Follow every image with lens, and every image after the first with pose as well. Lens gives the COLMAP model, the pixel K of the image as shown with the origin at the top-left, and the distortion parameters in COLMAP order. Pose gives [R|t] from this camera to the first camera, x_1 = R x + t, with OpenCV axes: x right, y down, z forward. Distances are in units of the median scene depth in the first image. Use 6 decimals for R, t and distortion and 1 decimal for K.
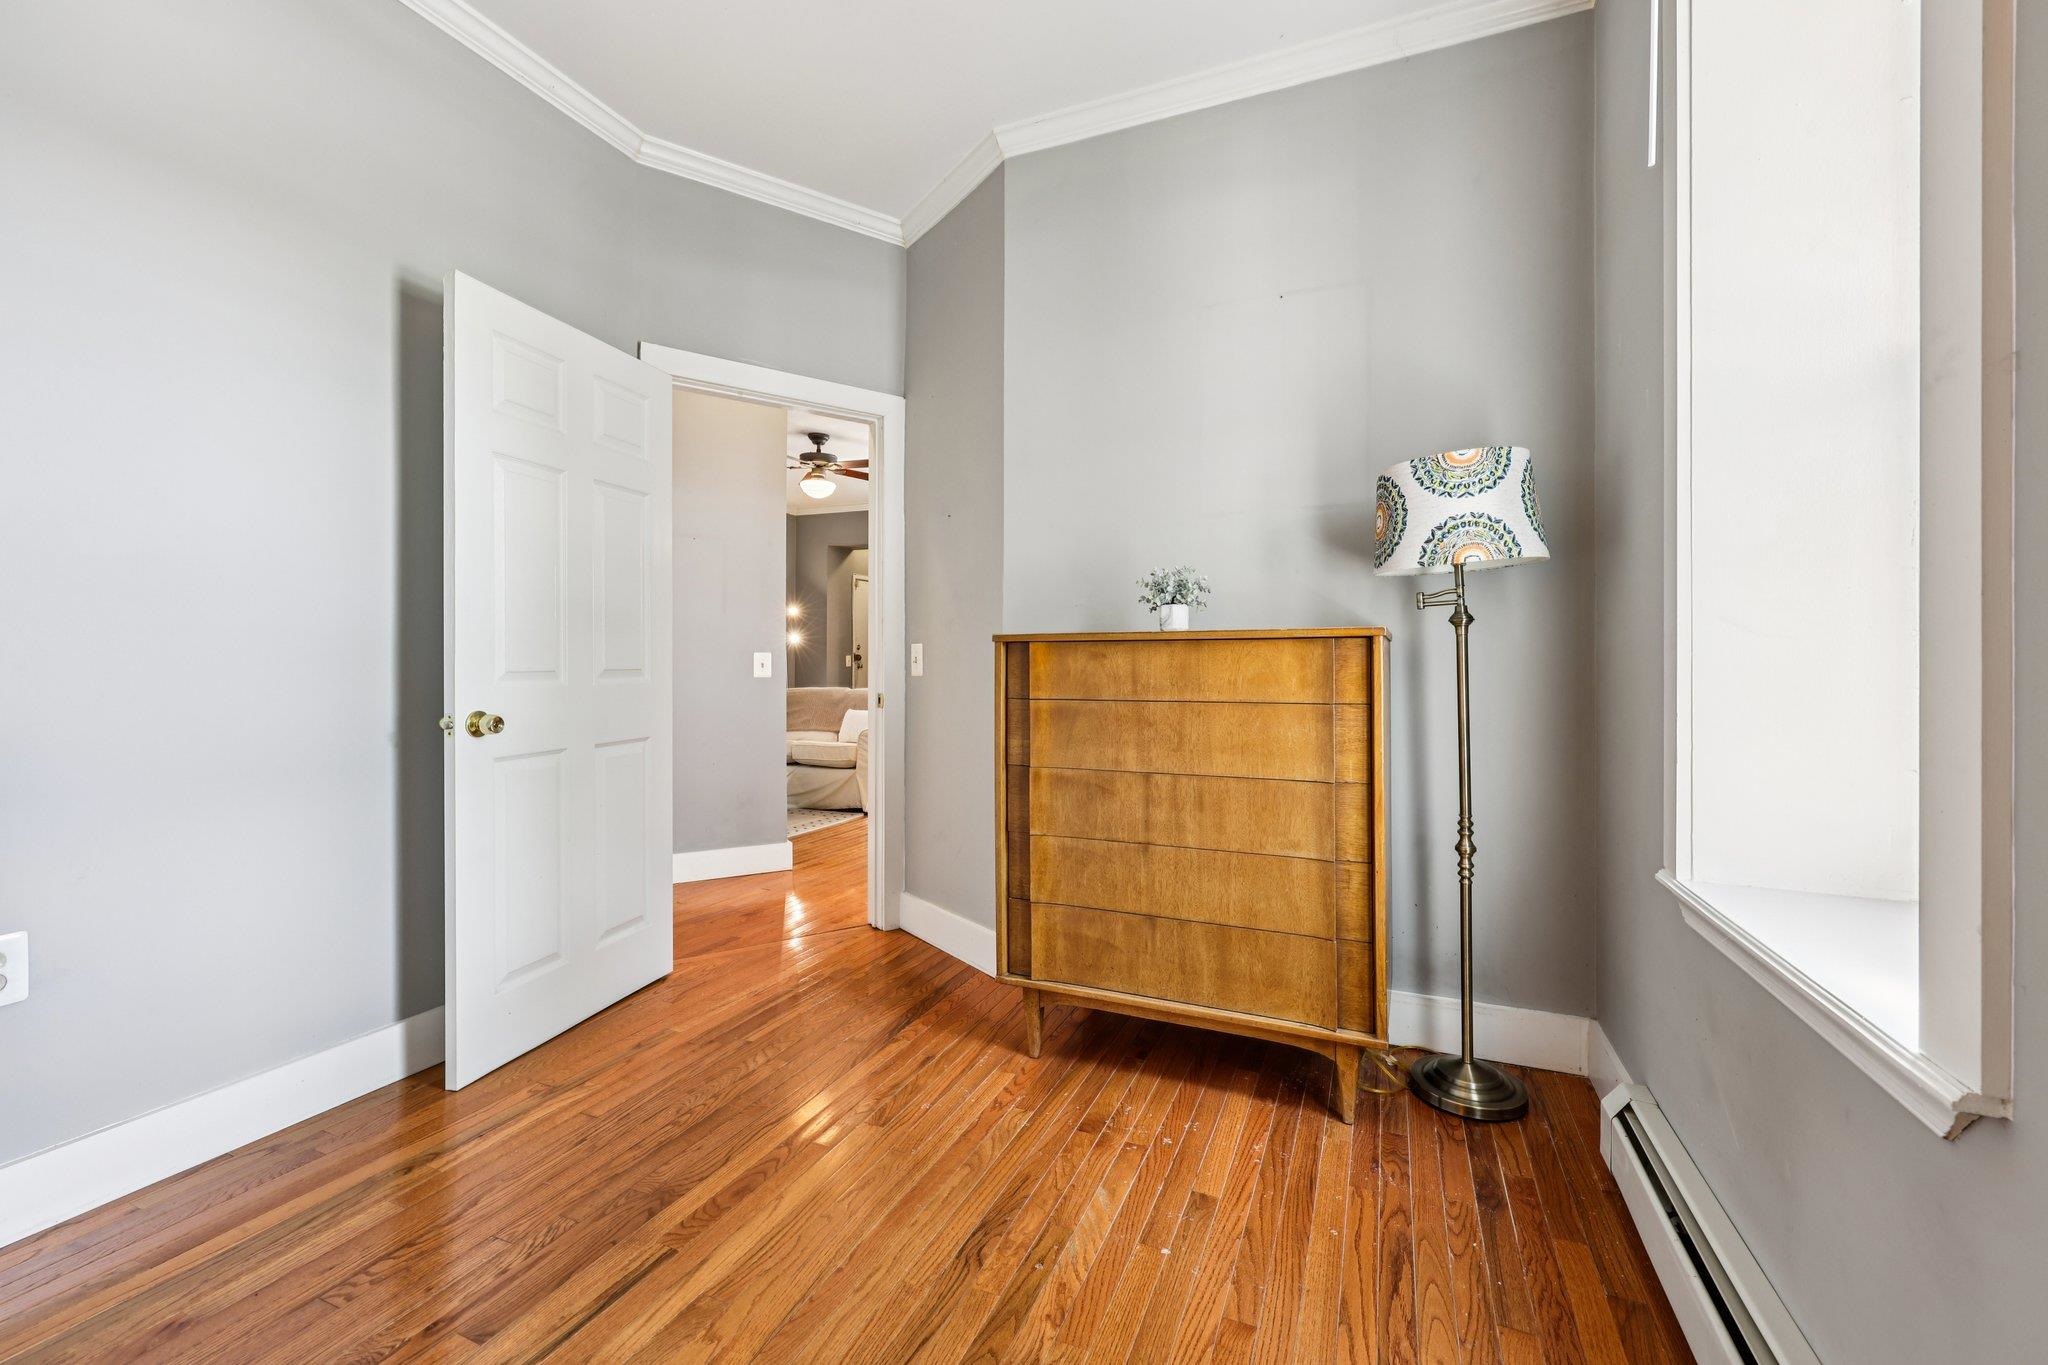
lens RADIAL K [[842.0, 0, 1024.0], [0, 842.0, 682.5], [0, 0, 1]] dist [0.002746, 0.000363]
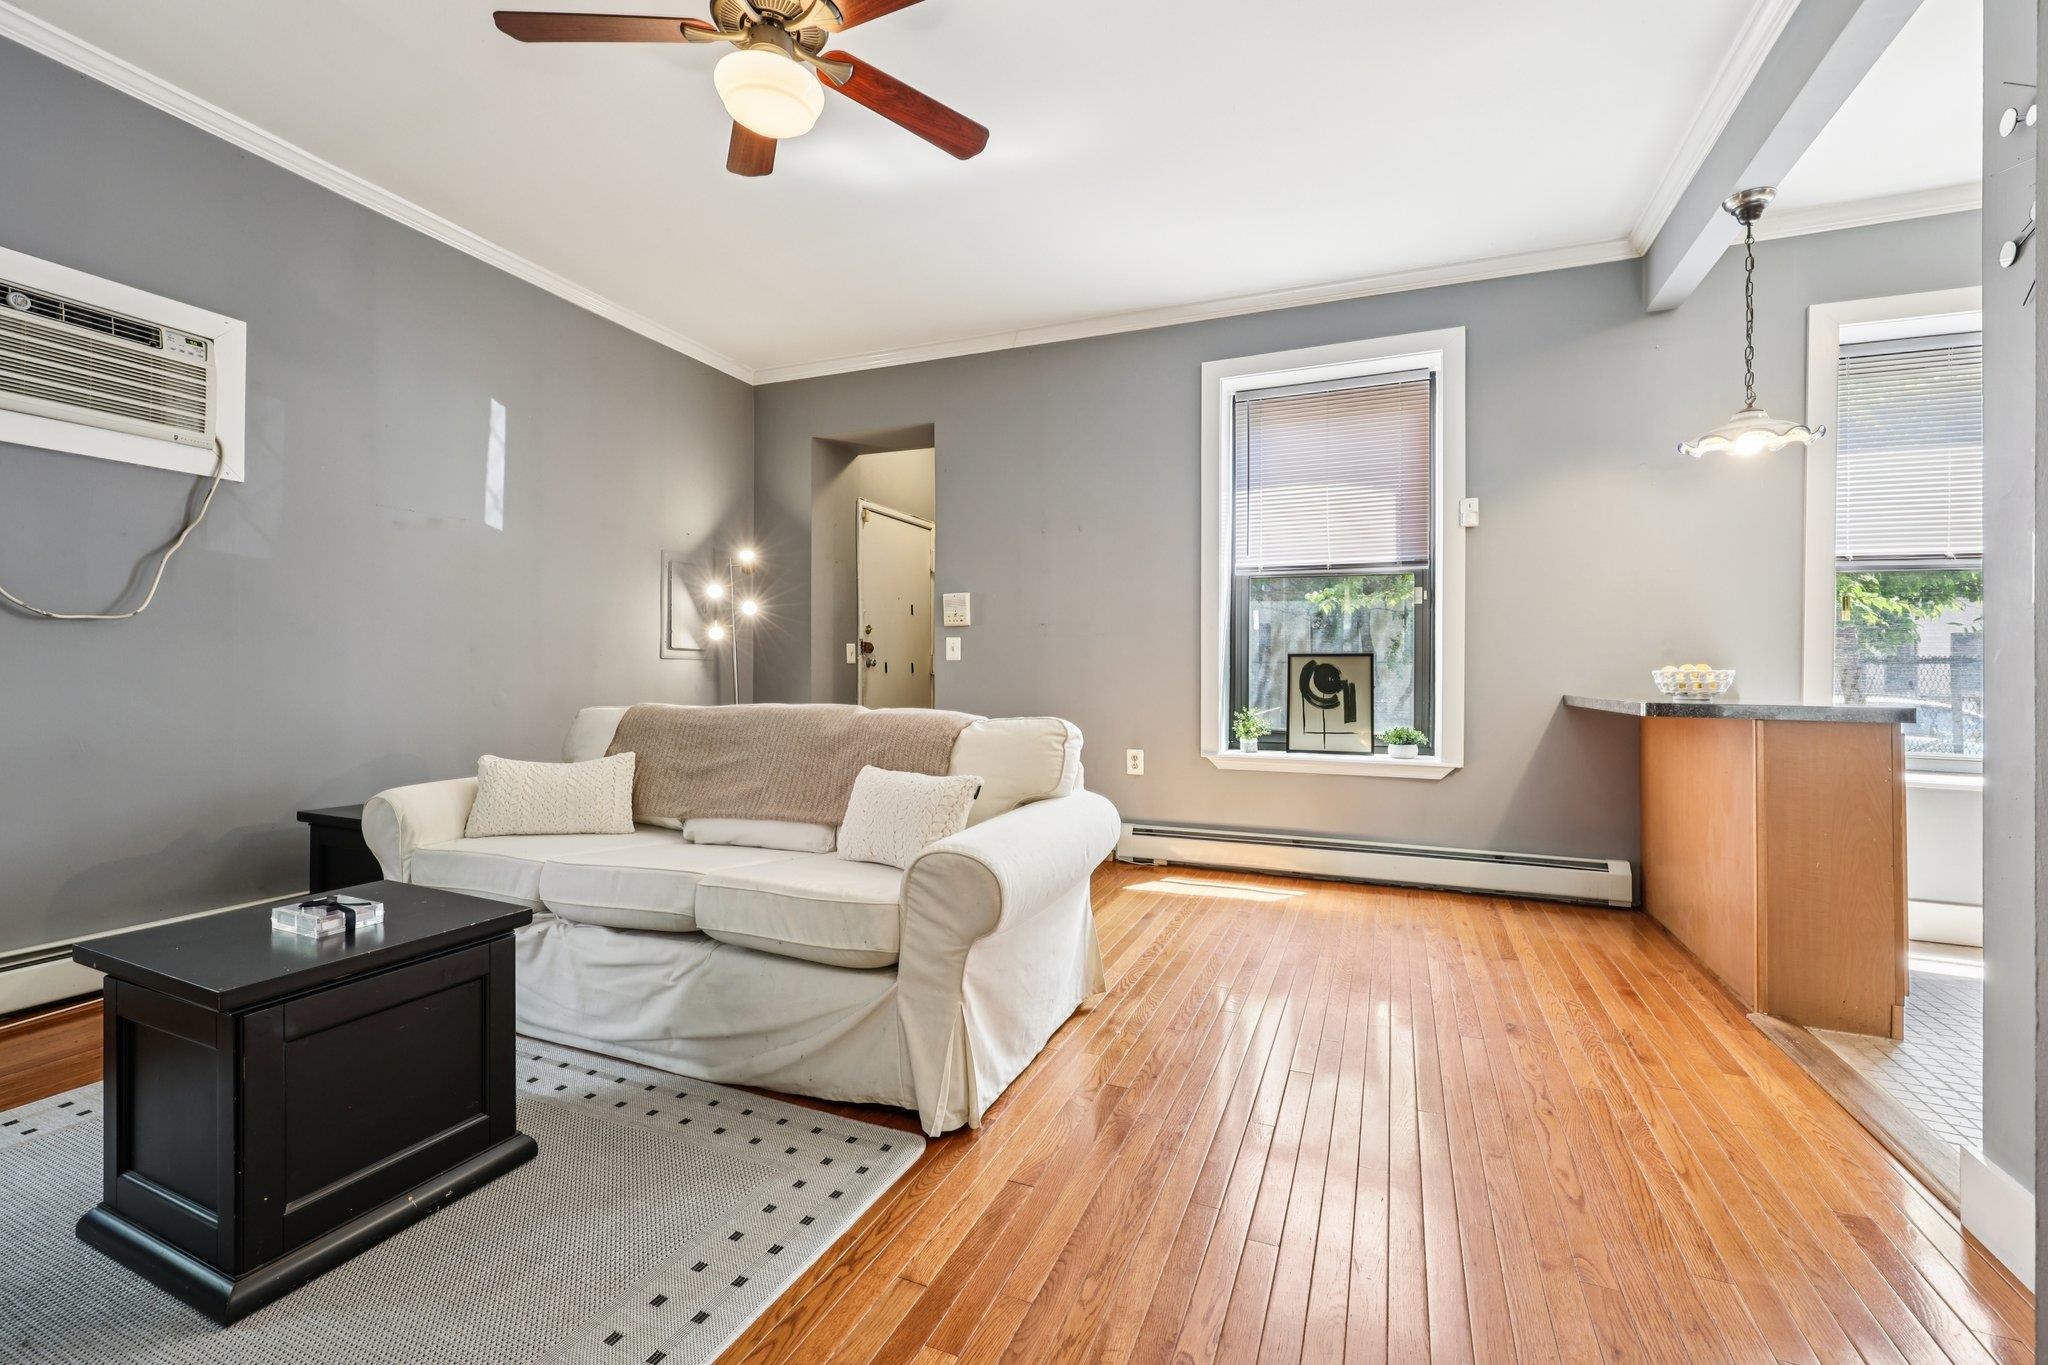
lens RADIAL K [[857.7, 0, 1024.0], [0, 857.7, 682.5], [0, 0, 1]] dist [0.000186, -0.000157]
pose [[0.999974, -0.004415, 0.005644, -0.102725], [0.004471, 0.999941, -0.009886, -0.000082], [-0.005600, 0.009911, 0.999935, 0.456493]]
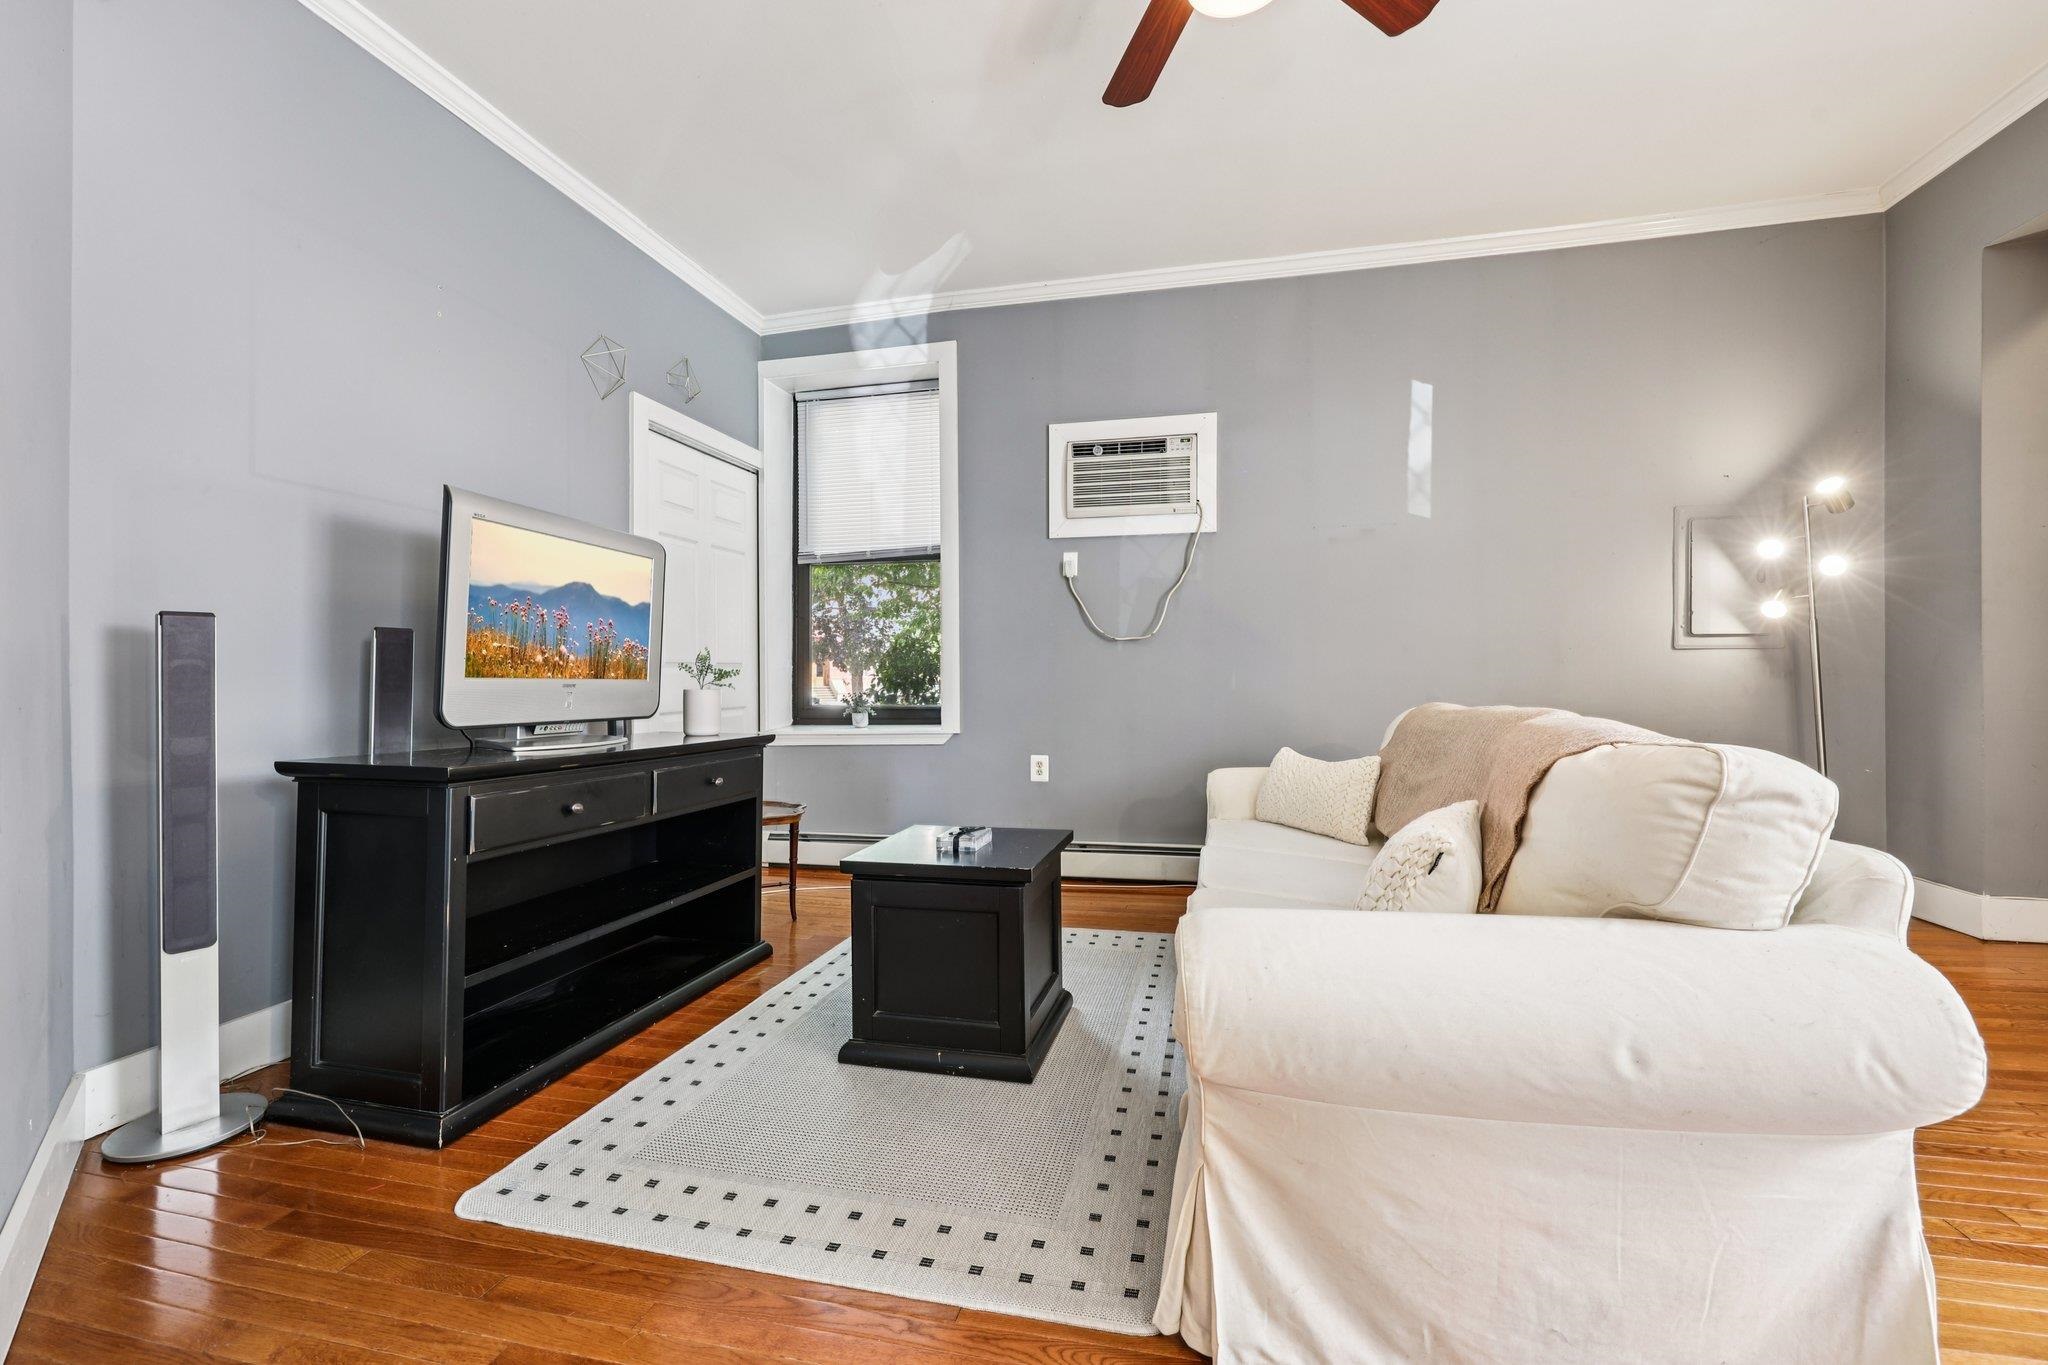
lens RADIAL K [[842.0, 0, 1024.0], [0, 842.0, 682.5], [0, 0, 1]] dist [0.002746, 0.000363]
pose [[0.184043, -0.007935, -0.982886, 0.002049], [-0.009285, 0.999909, -0.009811, 0.001247], [0.982874, 0.010932, 0.183953, 0.603188]]
